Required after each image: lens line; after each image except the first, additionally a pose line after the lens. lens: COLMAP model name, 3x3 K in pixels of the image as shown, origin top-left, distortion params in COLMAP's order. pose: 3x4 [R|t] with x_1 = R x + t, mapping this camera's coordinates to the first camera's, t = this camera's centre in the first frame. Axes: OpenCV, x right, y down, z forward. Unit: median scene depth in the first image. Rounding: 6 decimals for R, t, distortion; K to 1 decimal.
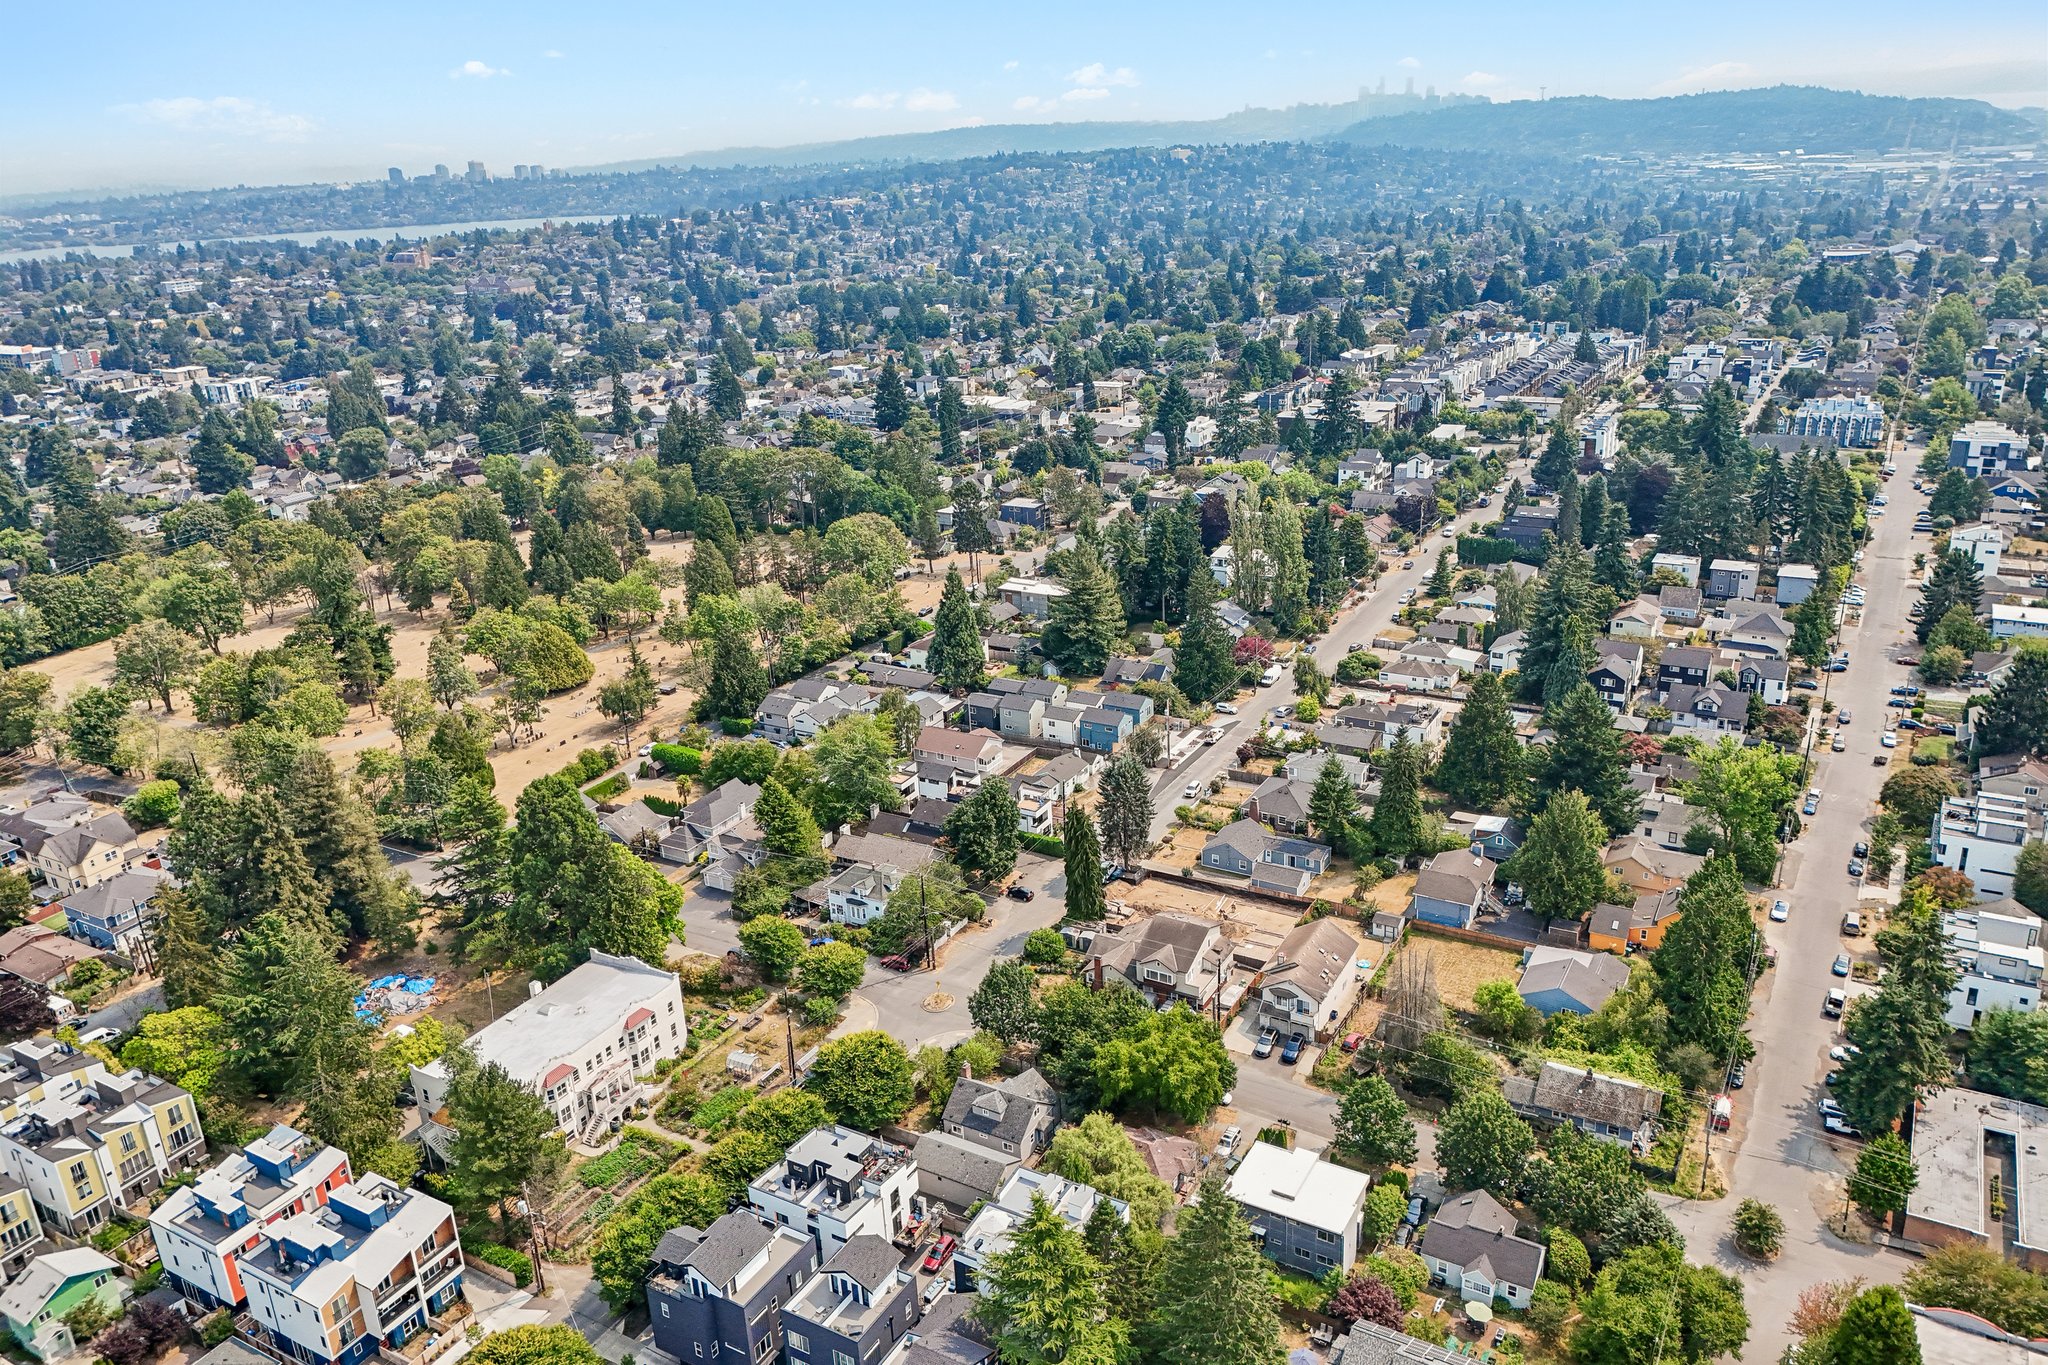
lens RADIAL K [[1517.8, 0, 1024.0], [0, 1517.8, 682.5], [0, 0, 1]] dist [0.069792, -0.078302]
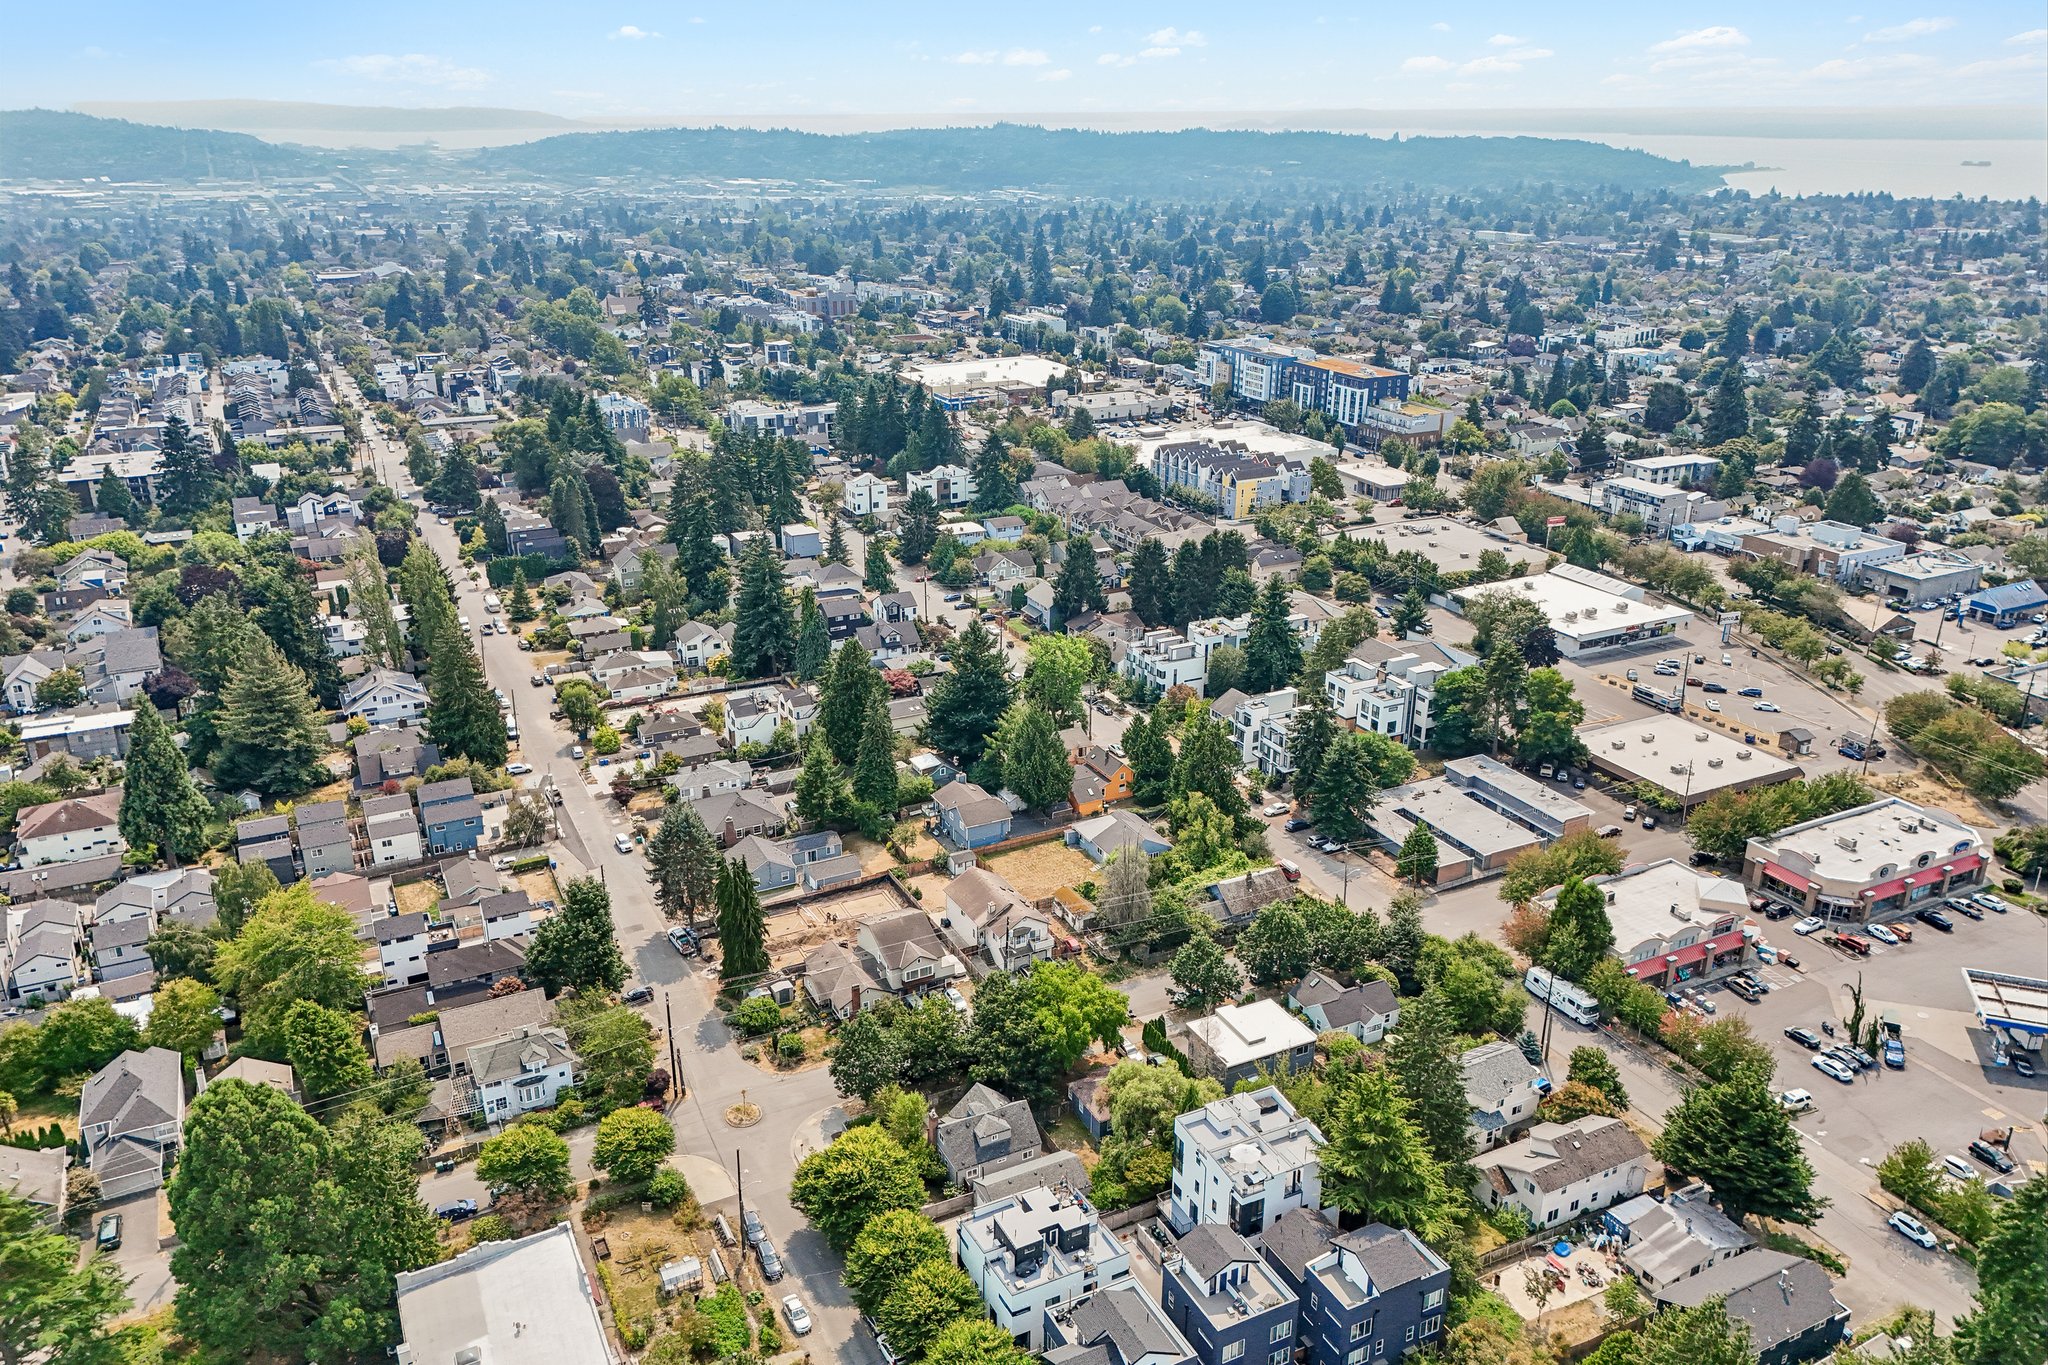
lens RADIAL K [[1517.8, 0, 1024.0], [0, 1517.8, 682.5], [0, 0, 1]] dist [0.069792, -0.078302]
pose [[0.515645, -0.244343, 0.821223, -0.631537], [0.260066, 0.957889, 0.121711, -0.090604], [-0.816380, 0.150812, 0.557476, 0.350508]]
